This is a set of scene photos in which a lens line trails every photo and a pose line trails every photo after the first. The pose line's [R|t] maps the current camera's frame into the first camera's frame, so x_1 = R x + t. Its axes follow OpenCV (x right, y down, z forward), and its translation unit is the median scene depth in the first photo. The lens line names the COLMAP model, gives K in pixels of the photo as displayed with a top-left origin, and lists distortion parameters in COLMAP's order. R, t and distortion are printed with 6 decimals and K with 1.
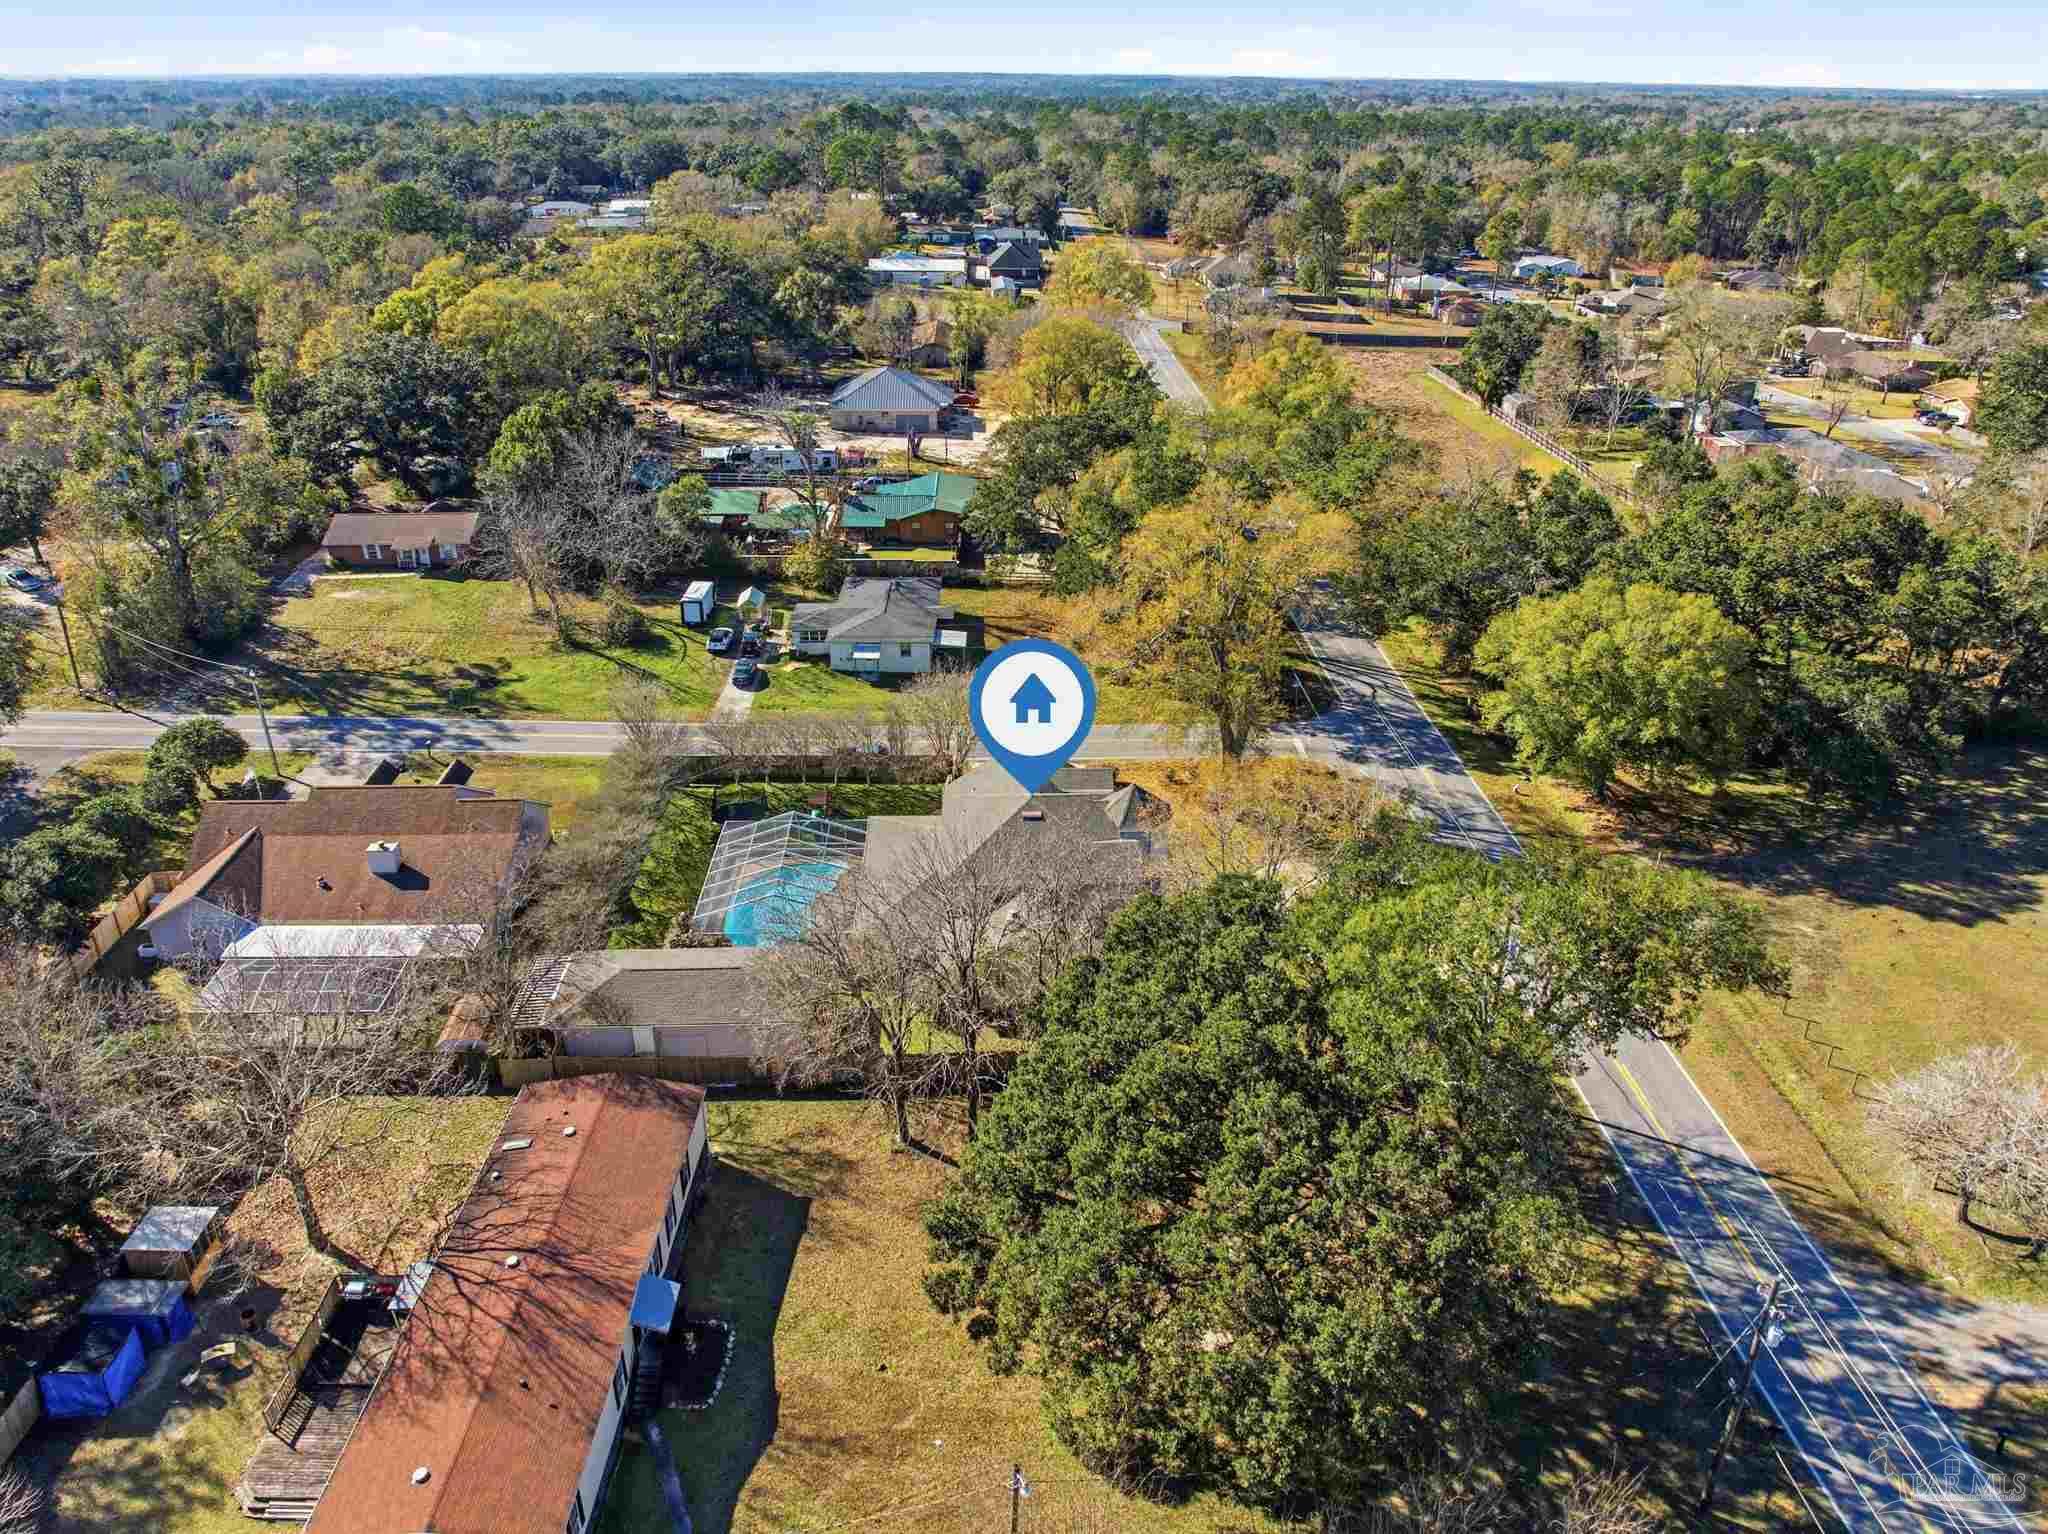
lens RADIAL K [[1442.5, 0, 1031.3], [0, 1442.5, 769.8], [0, 0, 1]] dist [-0.032246, -0.004488]
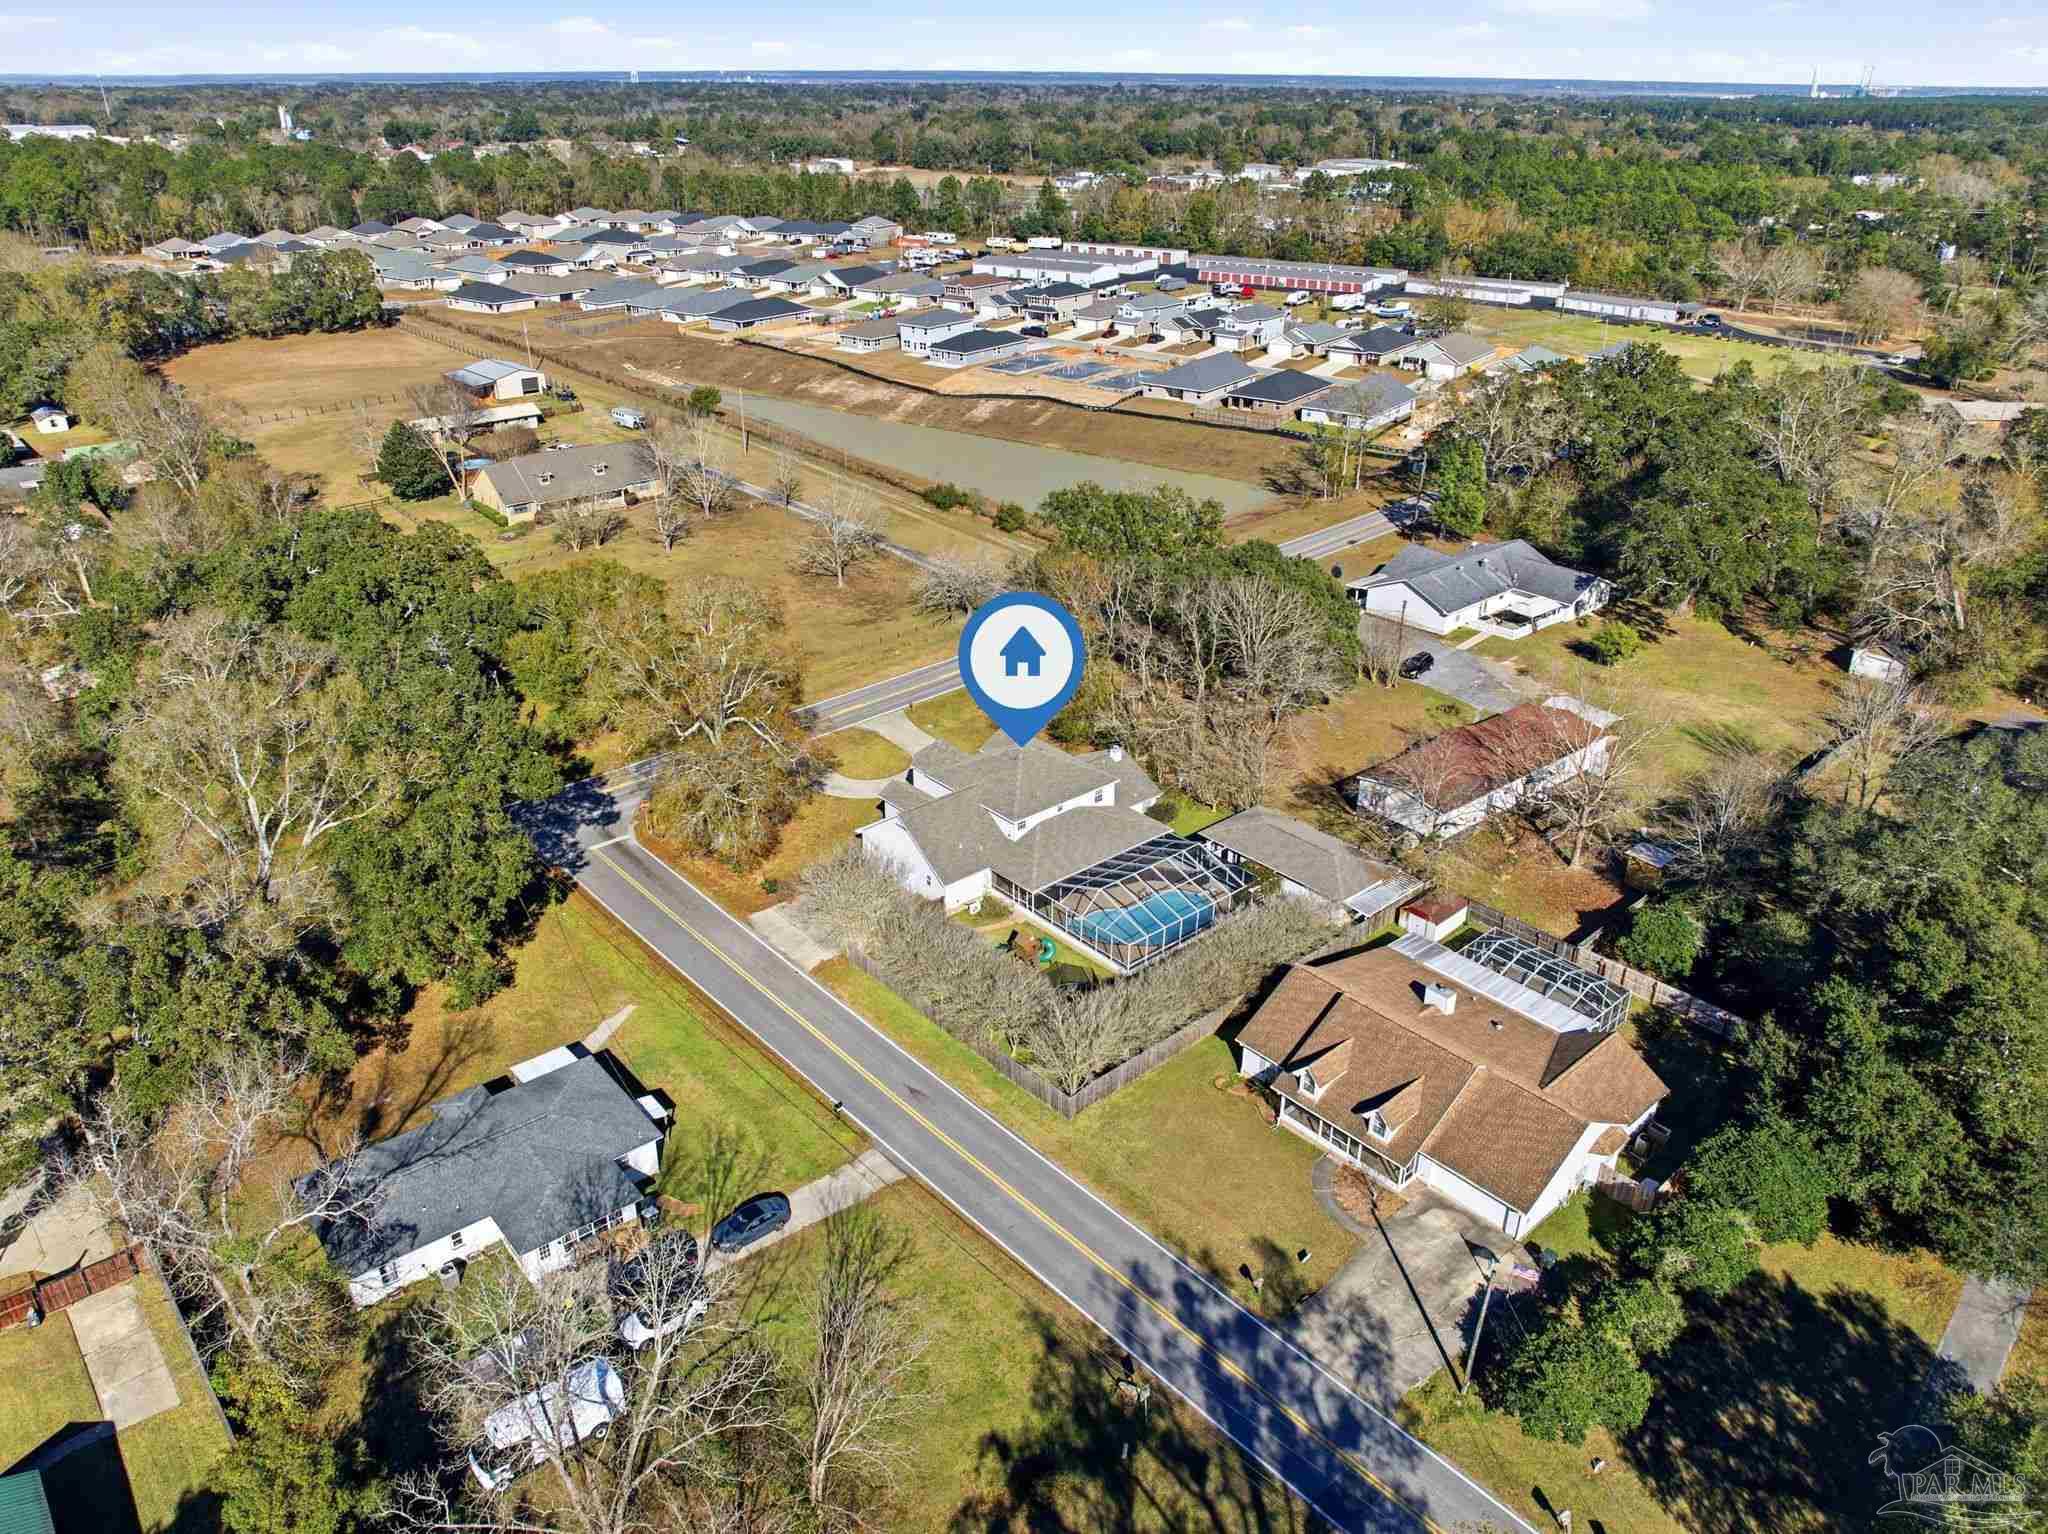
lens RADIAL K [[1442.5, 0, 1031.3], [0, 1442.5, 769.8], [0, 0, 1]] dist [-0.032246, -0.004488]
pose [[-0.644352, -0.340141, 0.684919, -0.704512], [0.326078, 0.687931, 0.648401, -0.626391], [-0.691725, 0.641136, -0.332357, 1.102143]]
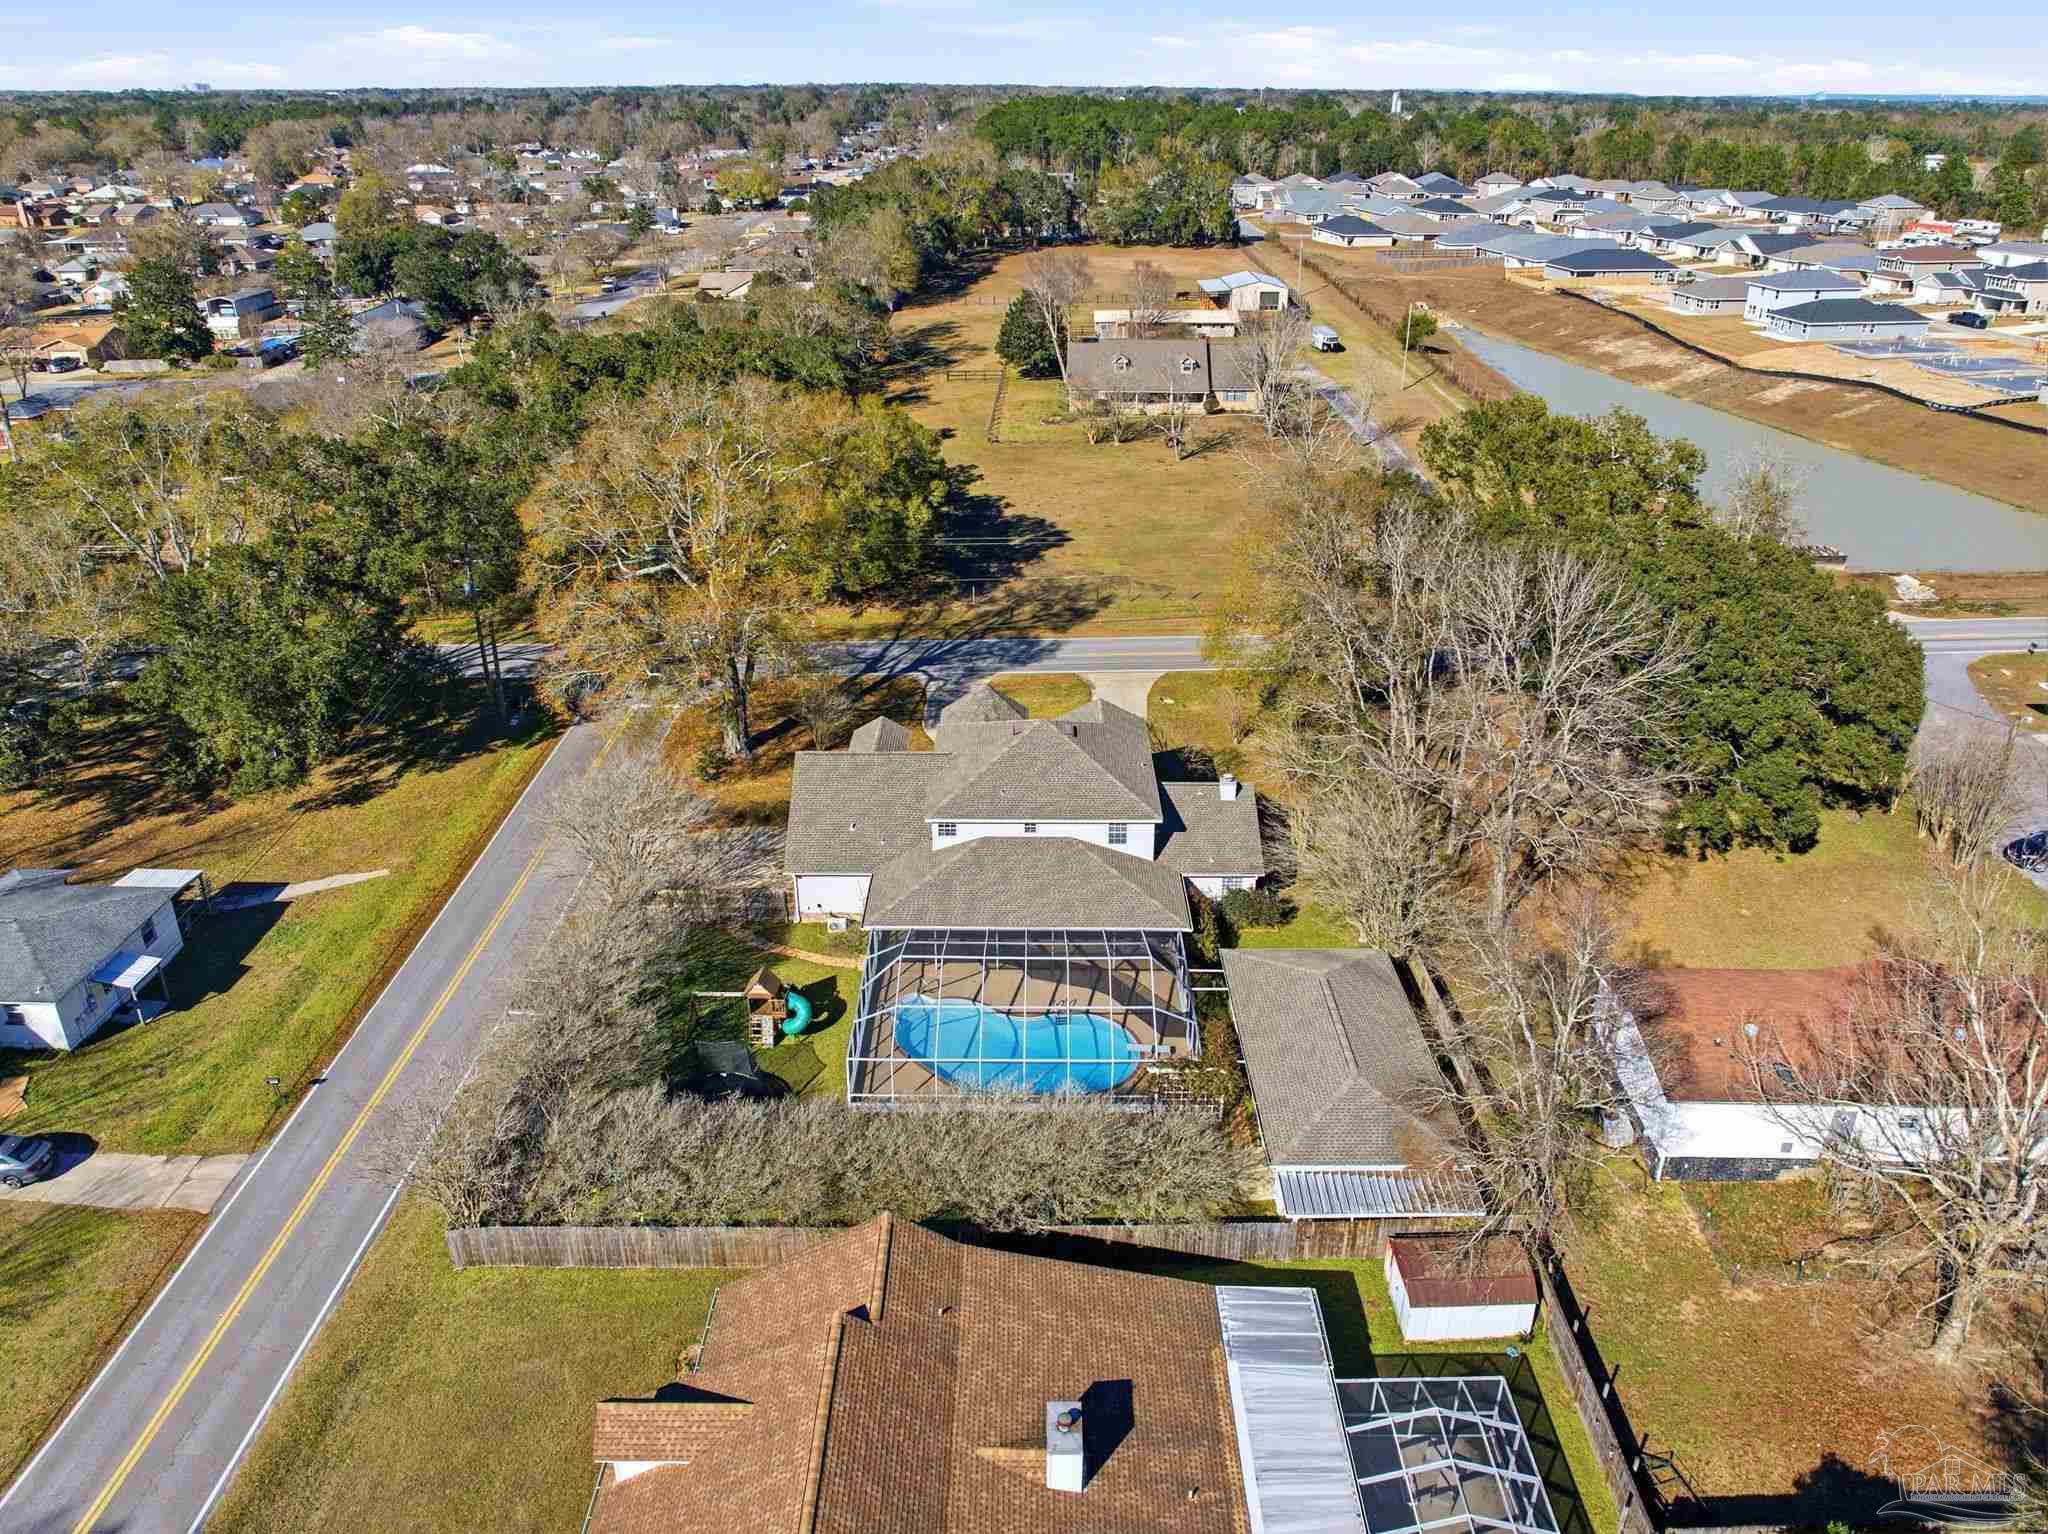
lens RADIAL K [[1452.9, 0, 1024.0], [0, 1452.9, 767.0], [0, 0, 1]] dist [-0.058341, 0.032558]
pose [[0.023557, -0.430626, 0.902223, -0.582295], [0.430211, 0.819004, 0.379673, -0.214481], [-0.902421, 0.379202, 0.204553, 0.650869]]
